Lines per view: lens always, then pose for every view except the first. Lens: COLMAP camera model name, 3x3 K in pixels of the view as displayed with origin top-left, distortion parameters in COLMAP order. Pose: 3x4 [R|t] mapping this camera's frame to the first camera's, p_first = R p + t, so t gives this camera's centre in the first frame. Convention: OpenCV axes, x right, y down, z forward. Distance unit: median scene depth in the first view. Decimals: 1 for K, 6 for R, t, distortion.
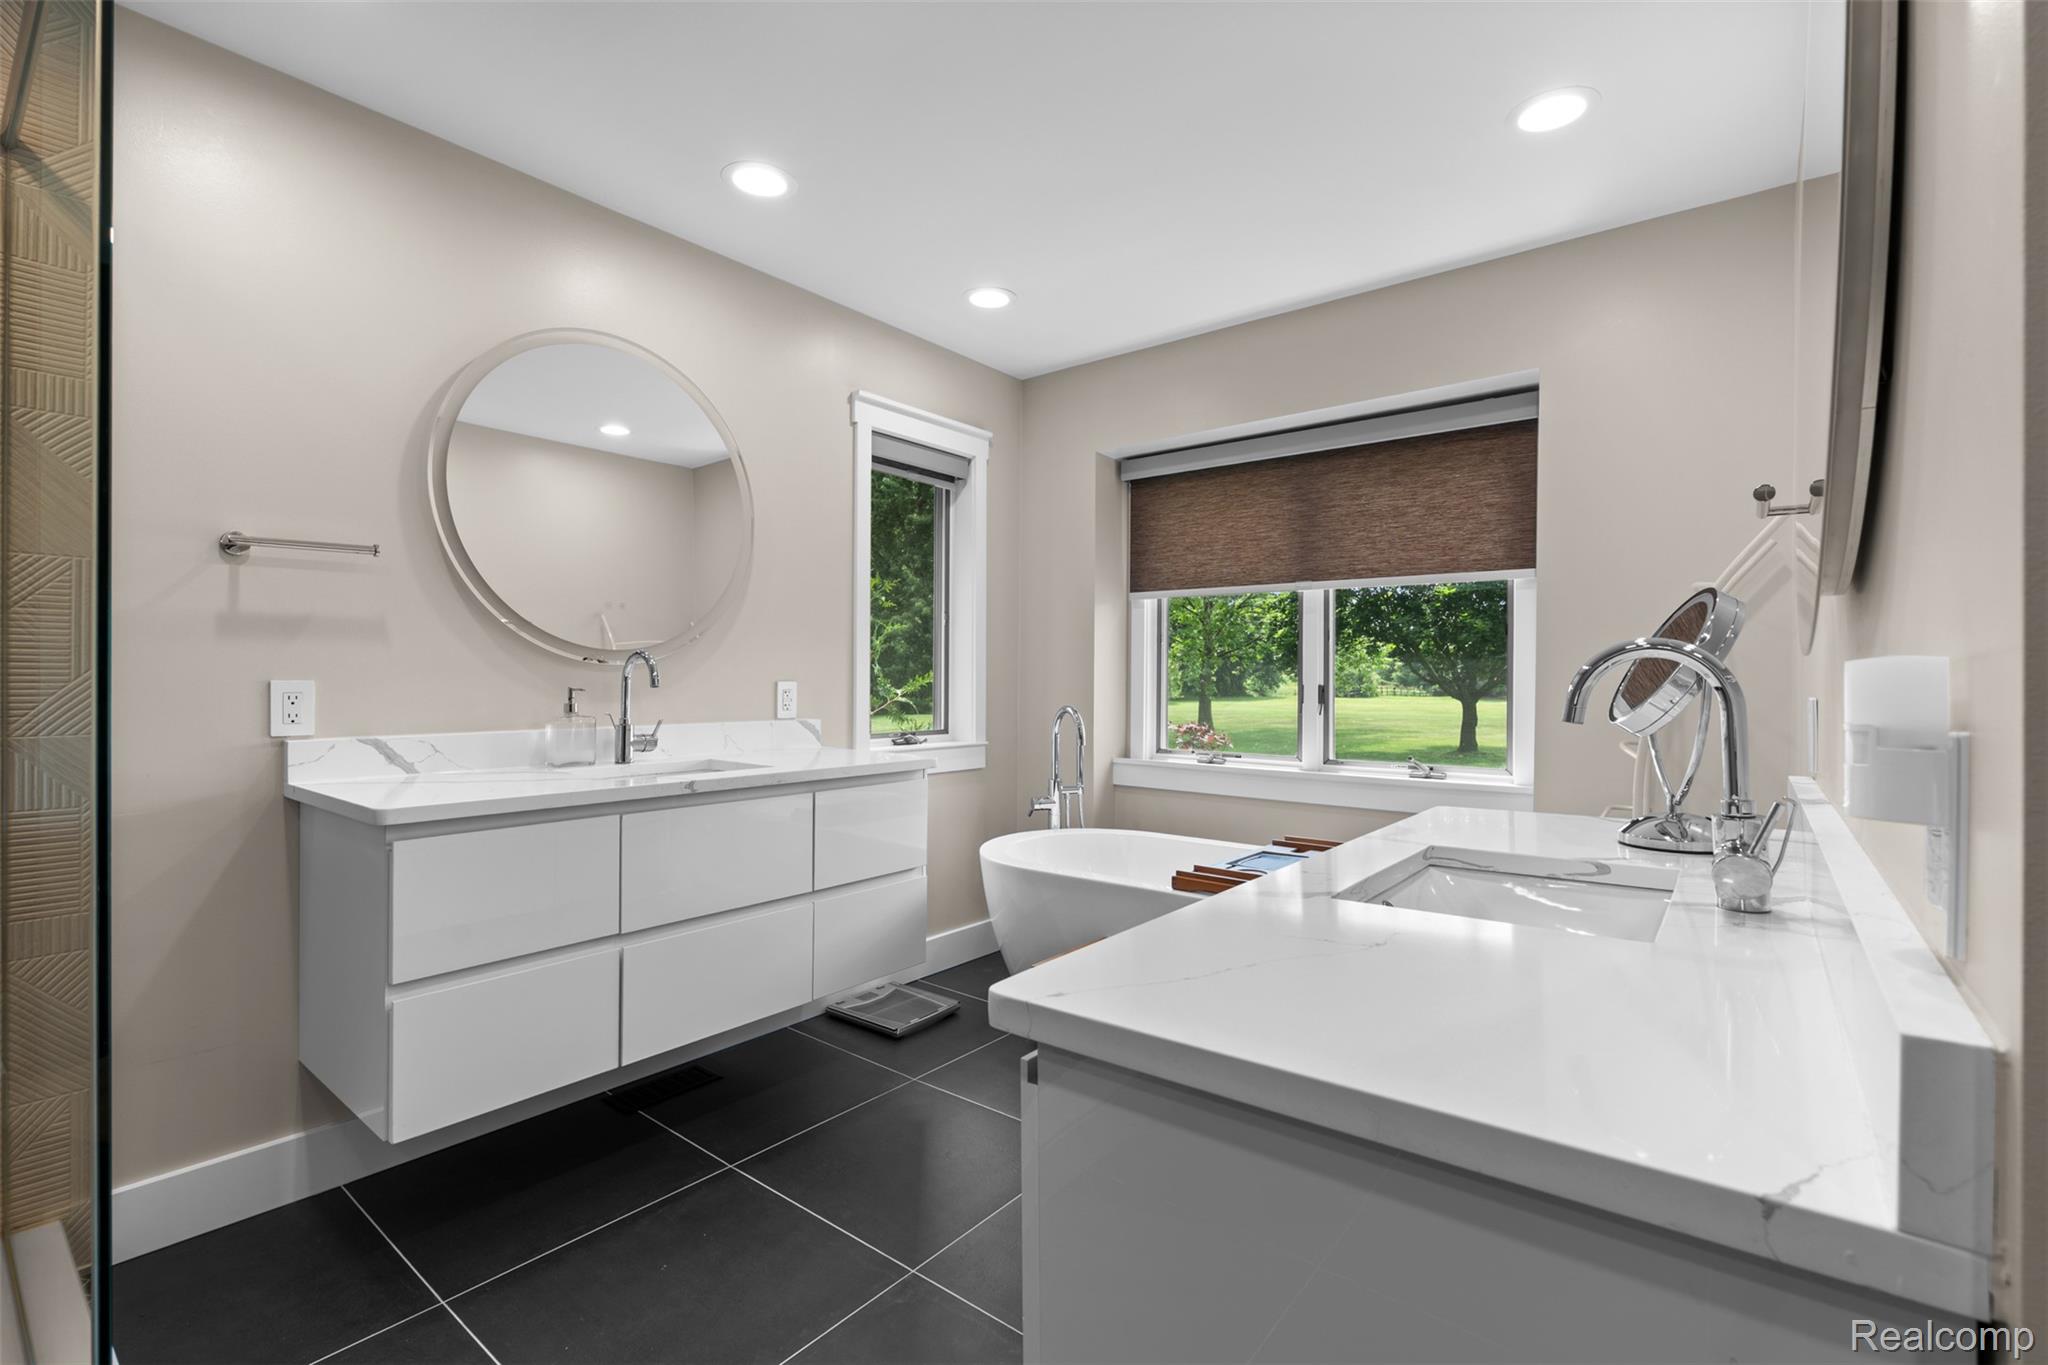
lens RADIAL K [[897.6, 0, 1026.4], [0, 897.6, 672.4], [0, 0, 1]] dist [-0.003078, 0.000209]
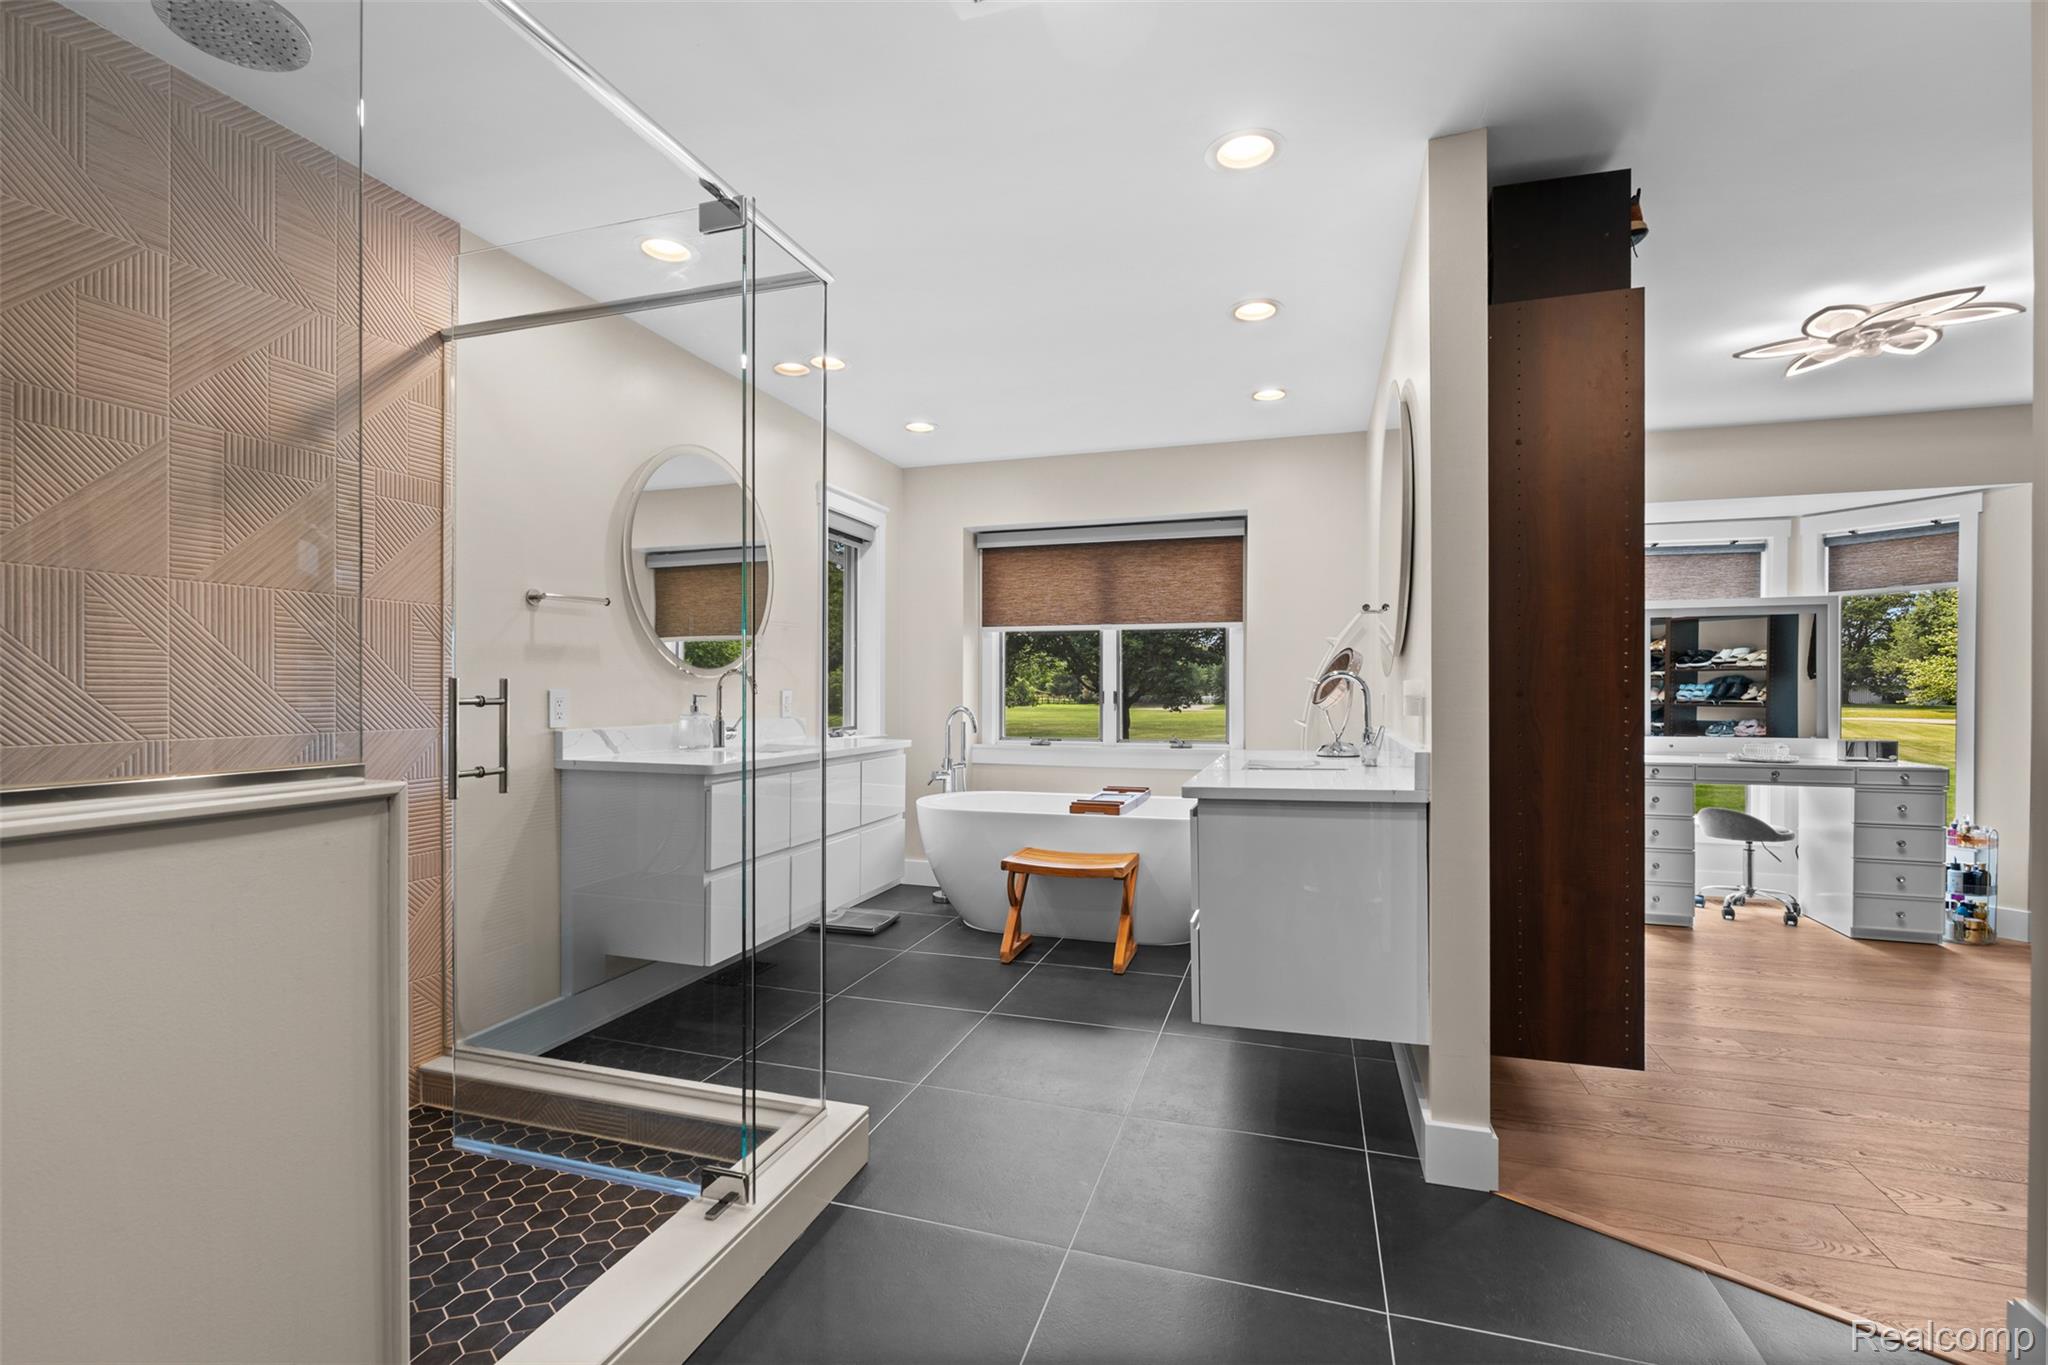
lens RADIAL K [[897.6, 0, 1015.8], [0, 897.6, 692.1], [0, 0, 1]] dist [-0.003078, 0.000209]
pose [[0.934761, -0.004945, 0.355242, -0.410449], [0.001703, 0.999954, 0.009437, -0.000033], [-0.355272, -0.008217, 0.934727, -0.411392]]
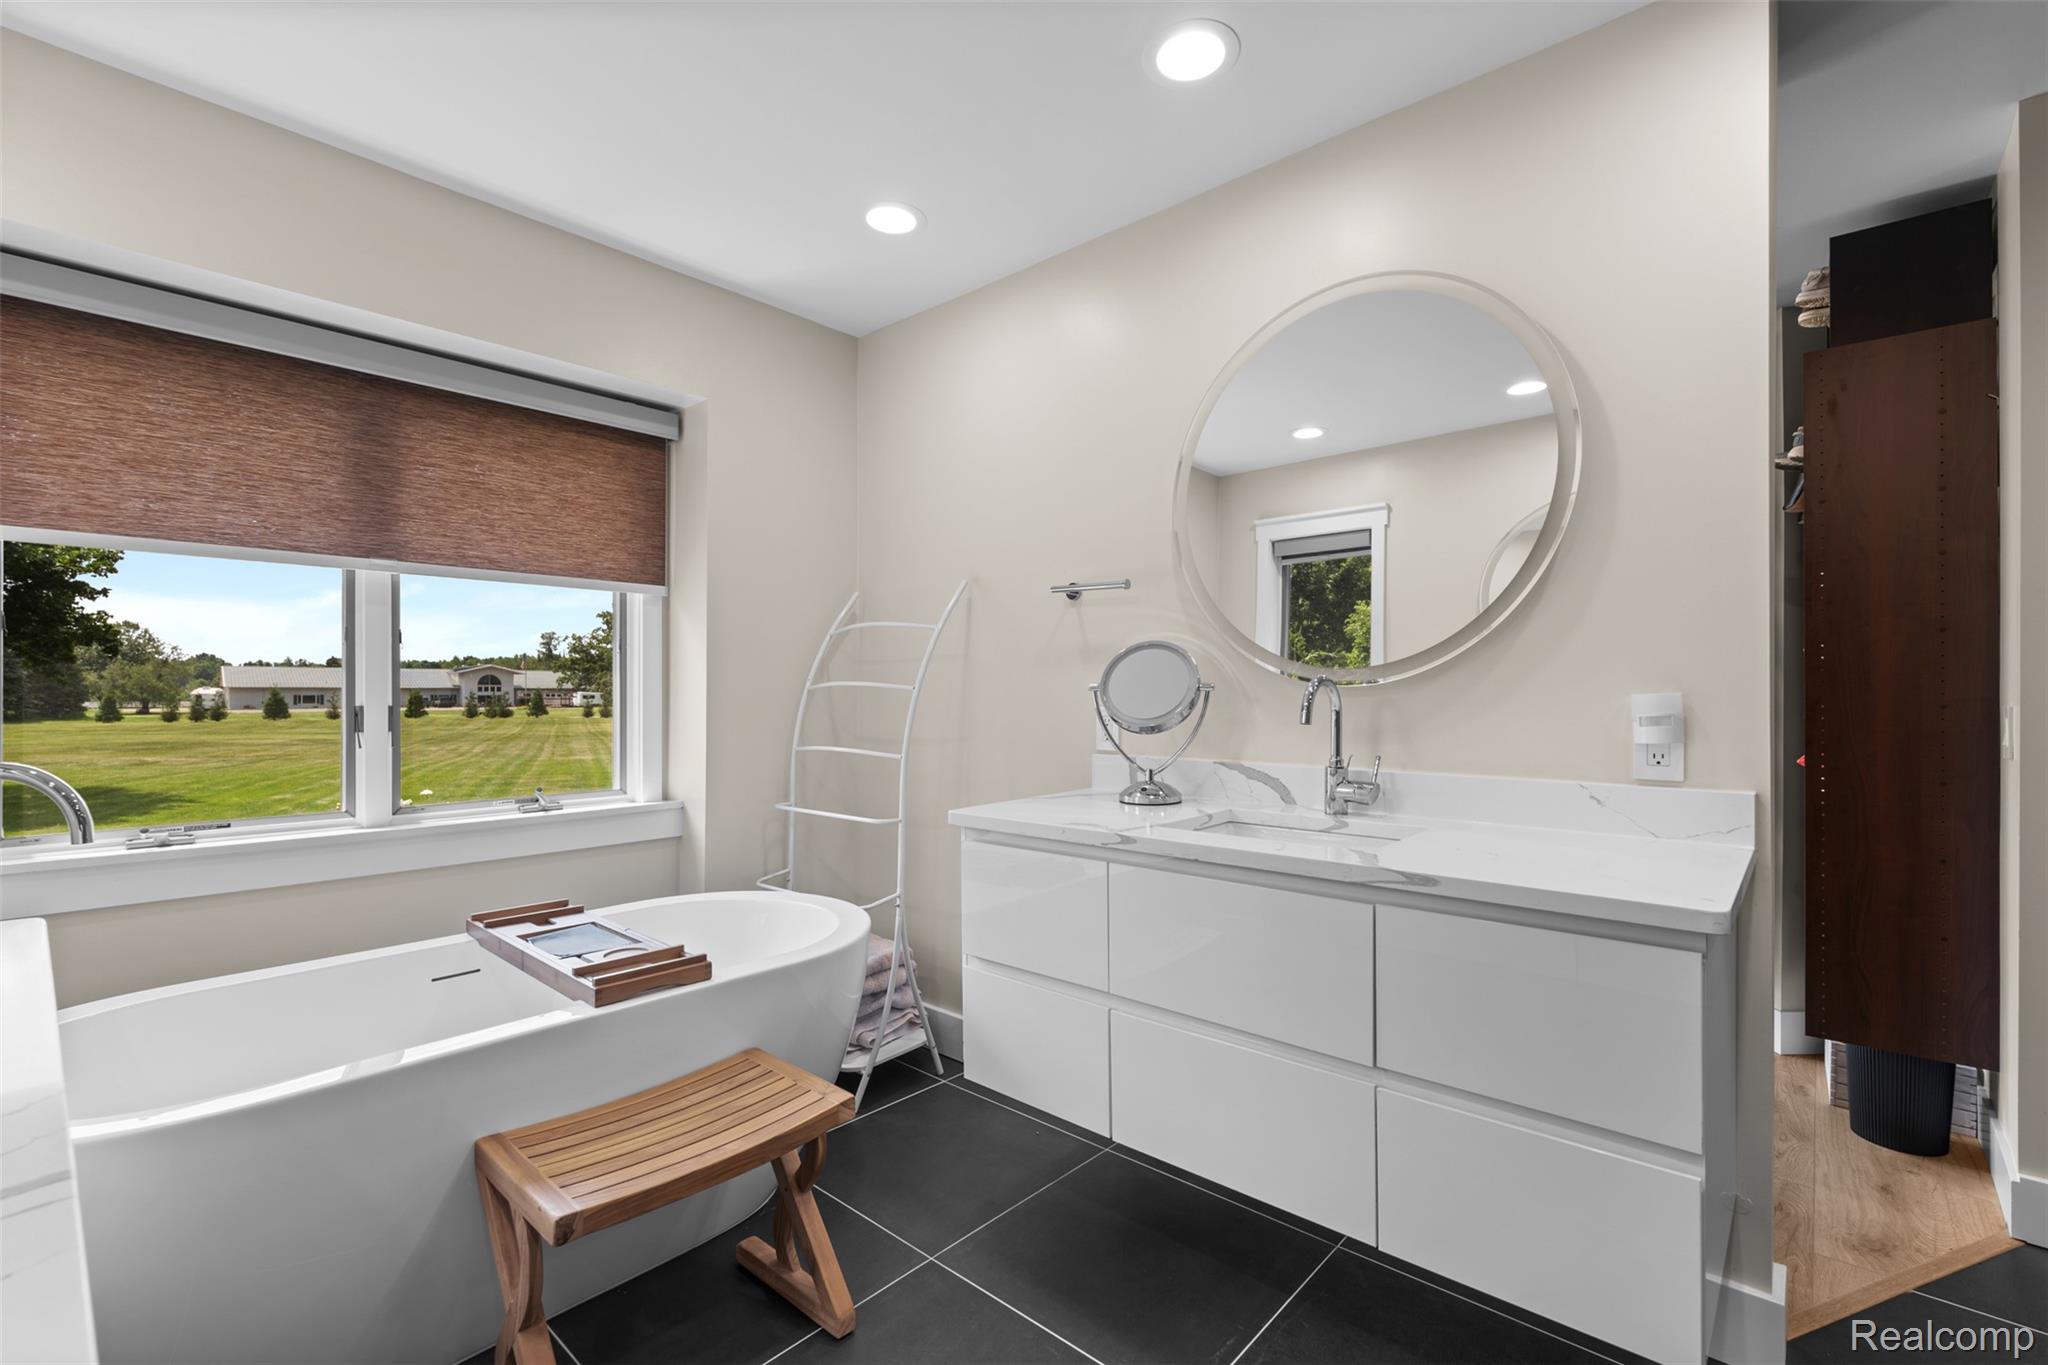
lens RADIAL K [[897.6, 0, 1029.9], [0, 897.6, 689.0], [0, 0, 1]] dist [-0.003078, 0.000209]
pose [[0.059410, 0.000036, 0.998234, -0.390334], [-0.001824, 0.999998, 0.000073, -0.000541], [-0.998232, -0.001825, 0.059410, 0.487033]]
